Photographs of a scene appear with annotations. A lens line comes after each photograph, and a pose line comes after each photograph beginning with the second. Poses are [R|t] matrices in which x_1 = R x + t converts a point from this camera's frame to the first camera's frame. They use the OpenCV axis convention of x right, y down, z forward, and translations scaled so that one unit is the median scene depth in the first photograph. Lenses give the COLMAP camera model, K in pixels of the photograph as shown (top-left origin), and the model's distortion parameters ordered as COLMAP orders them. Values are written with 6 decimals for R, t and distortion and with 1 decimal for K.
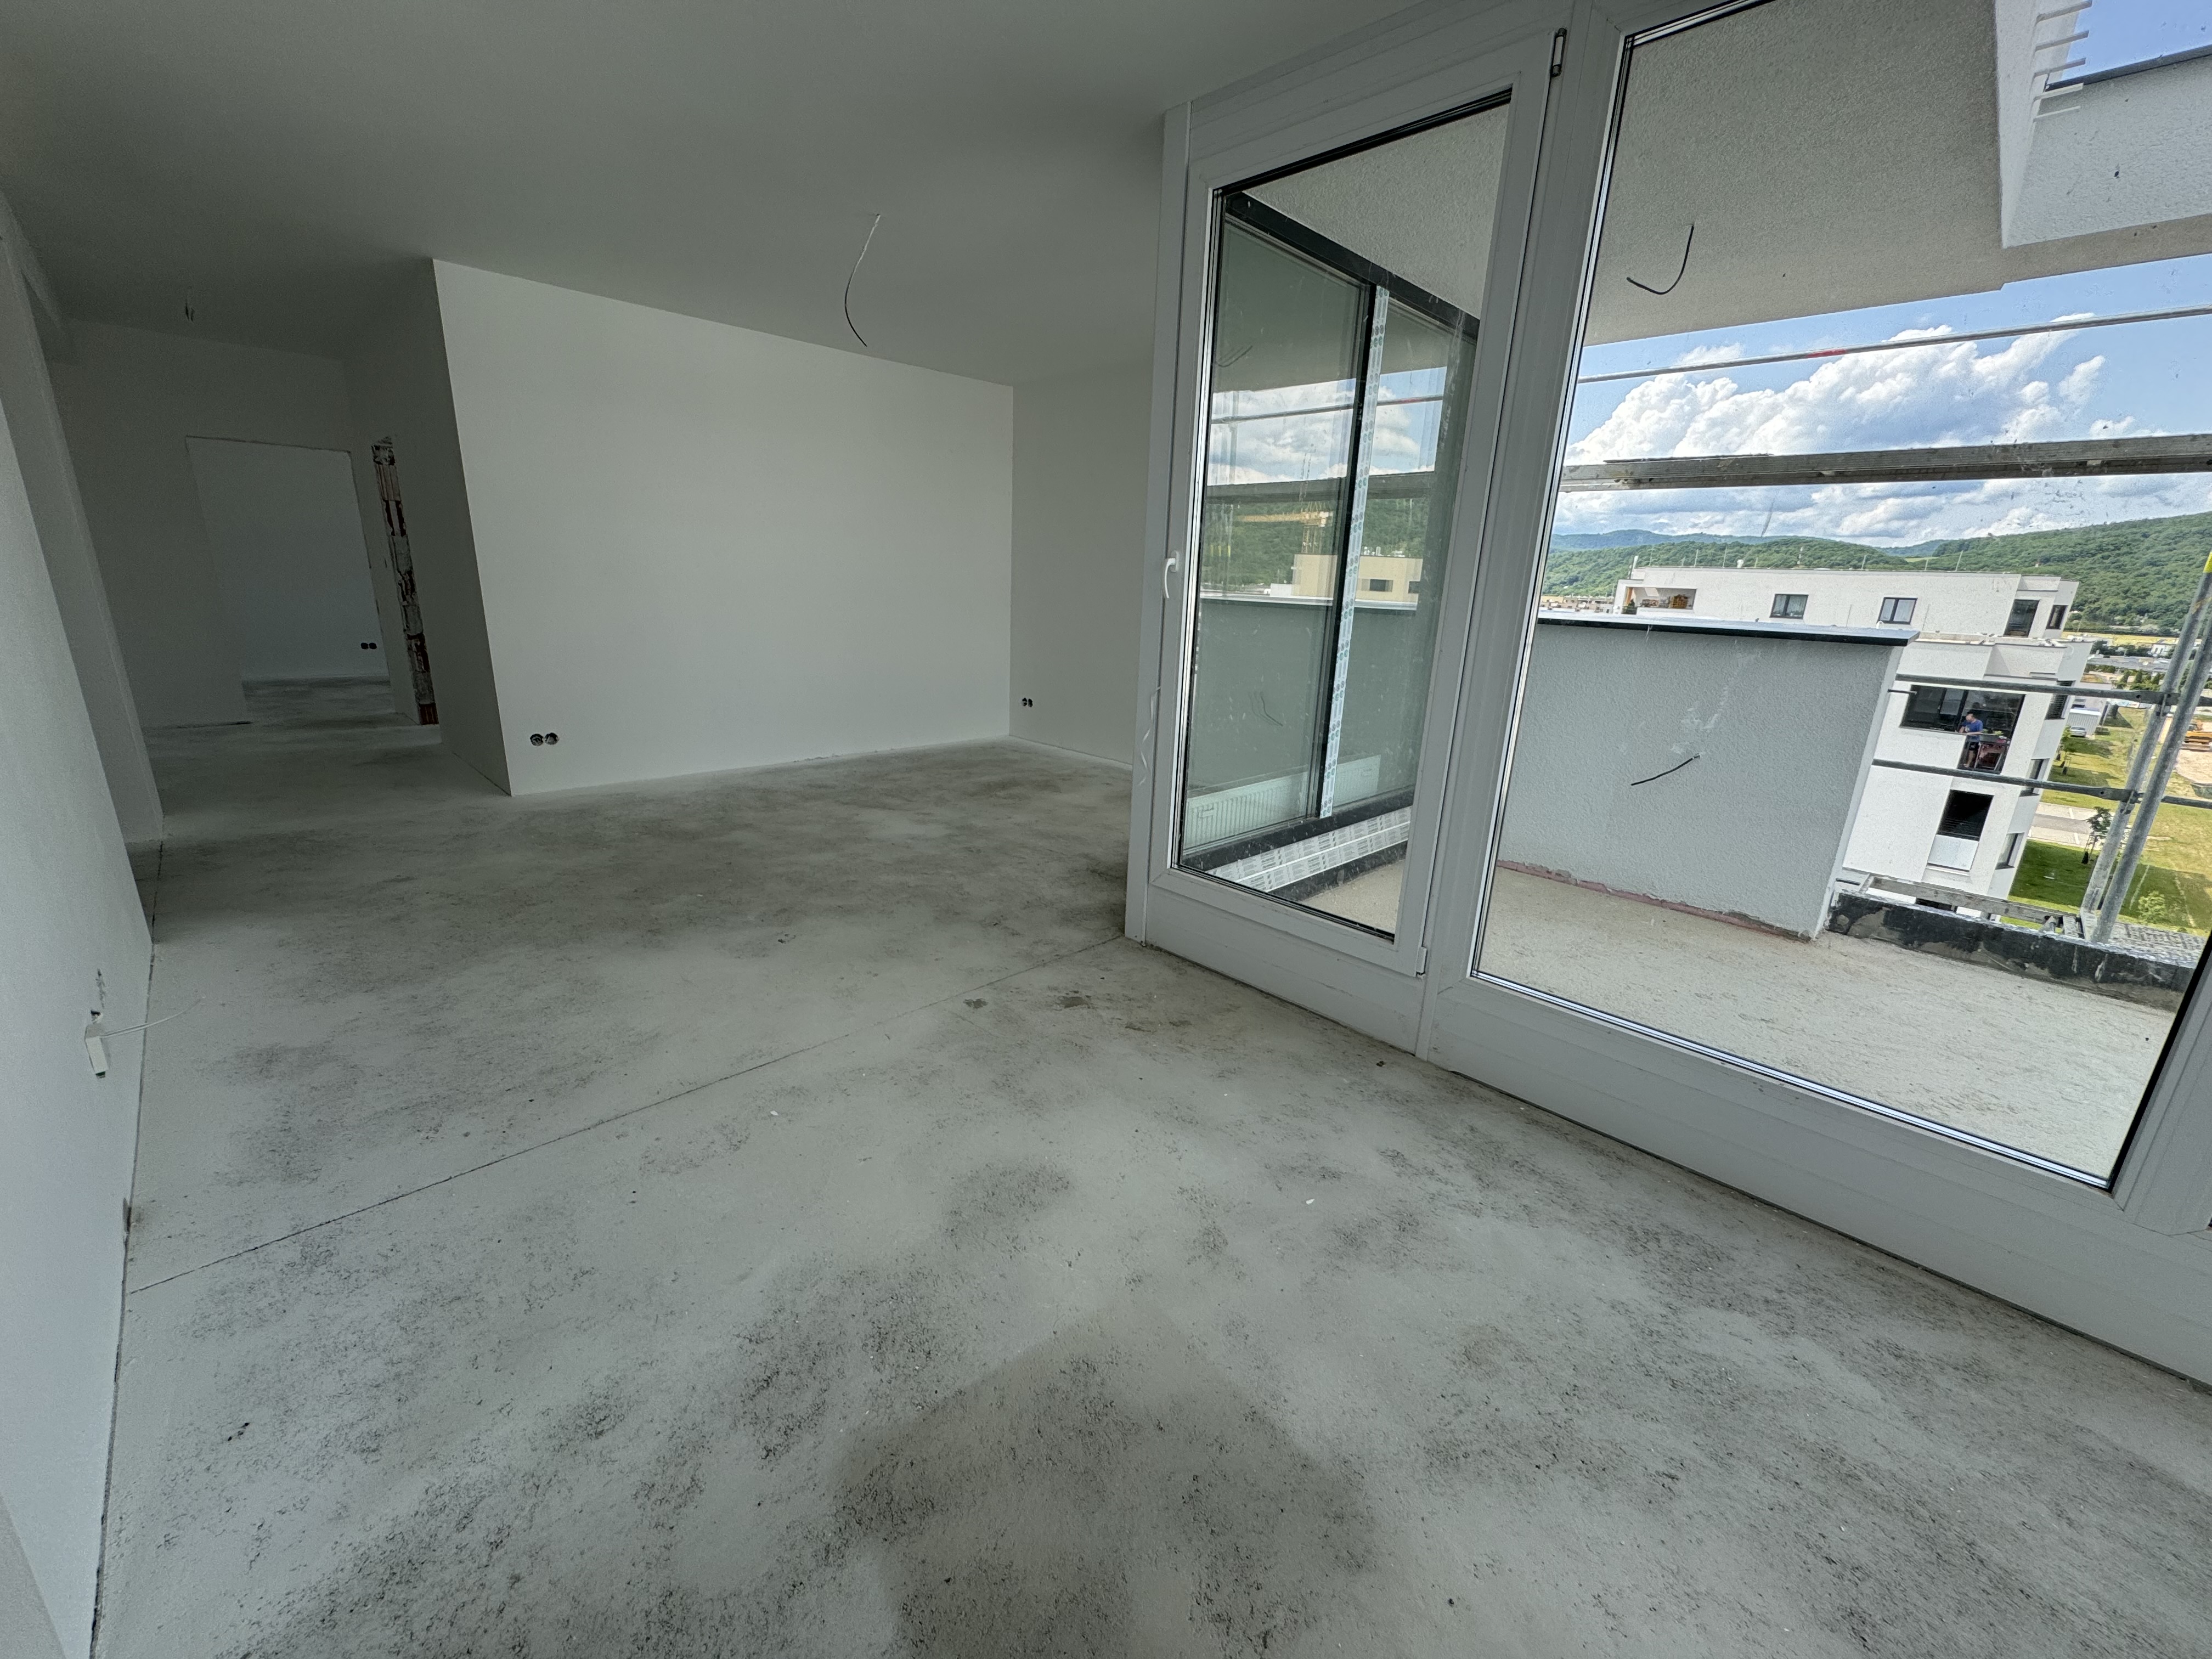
lens RADIAL K [[882.9, 0, 1113.0], [0, 882.9, 825.8], [0, 0, 1]] dist [-0.002759, -0.000245]
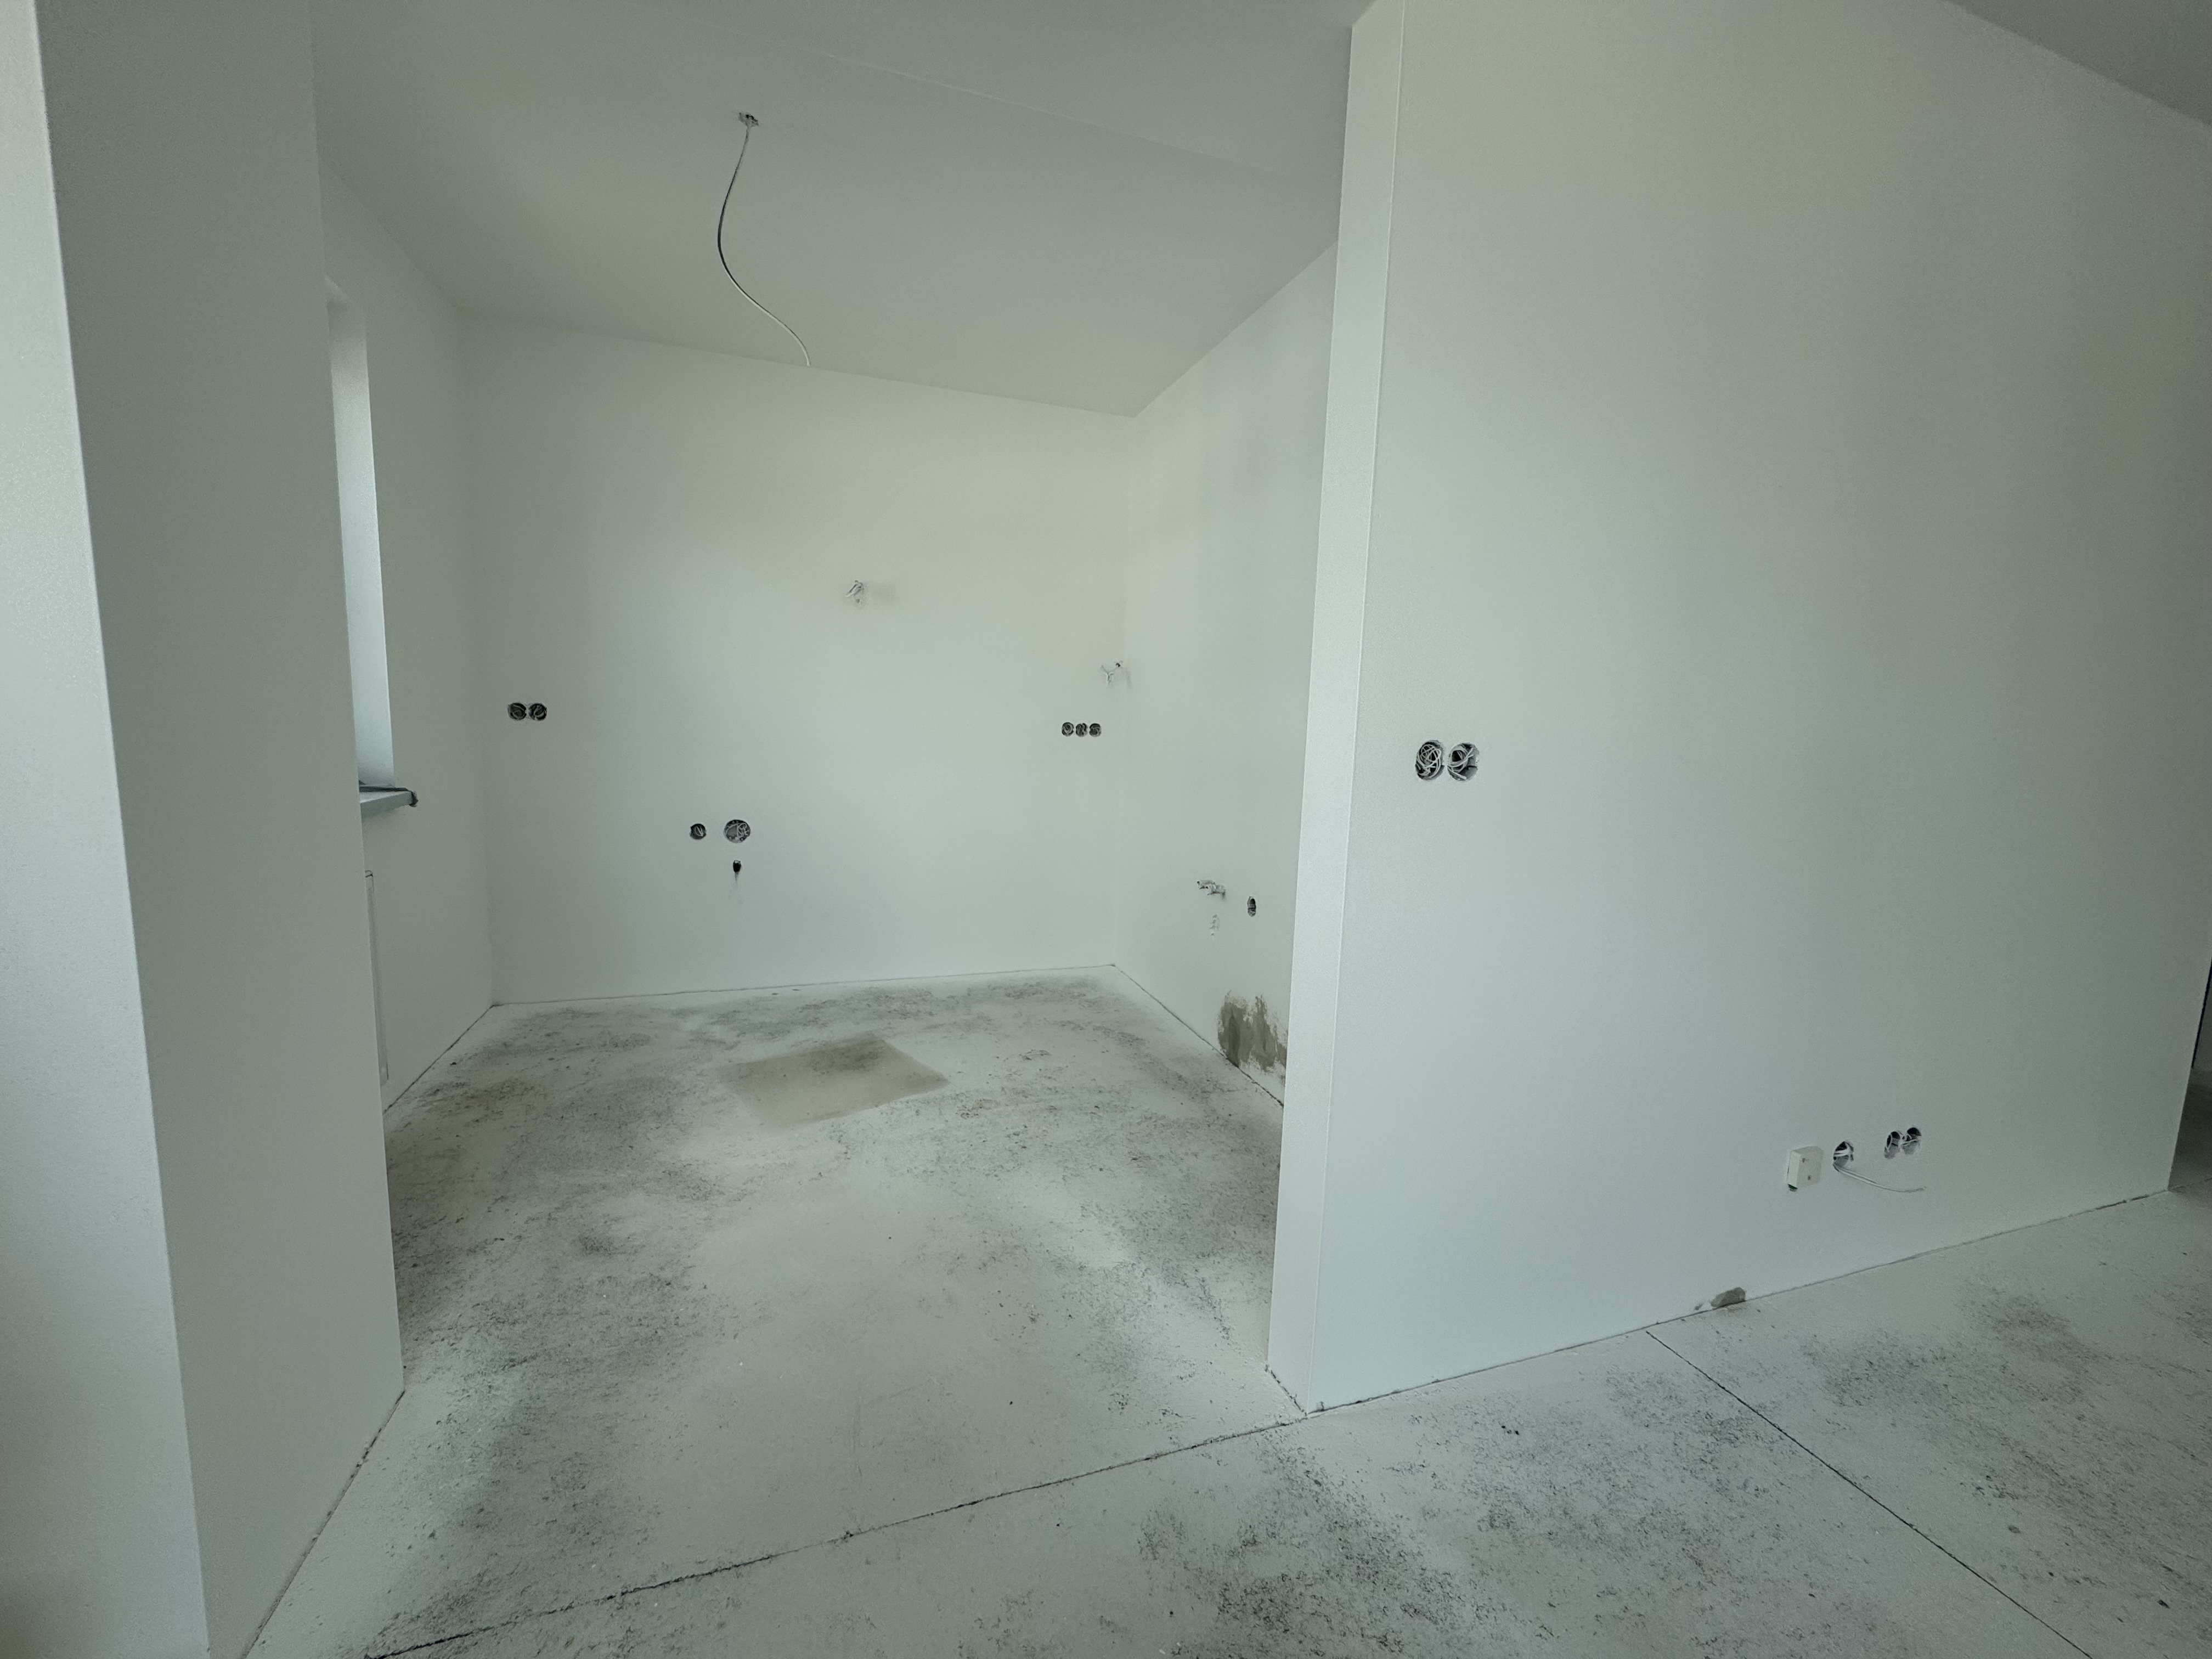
lens RADIAL K [[882.9, 0, 1113.0], [0, 882.9, 825.8], [0, 0, 1]] dist [-0.002759, -0.000245]
pose [[-0.431767, 0.059098, -0.900047, 0.274340], [-0.294133, 0.934081, 0.202433, -0.164841], [0.852680, 0.352137, -0.385923, 0.745637]]
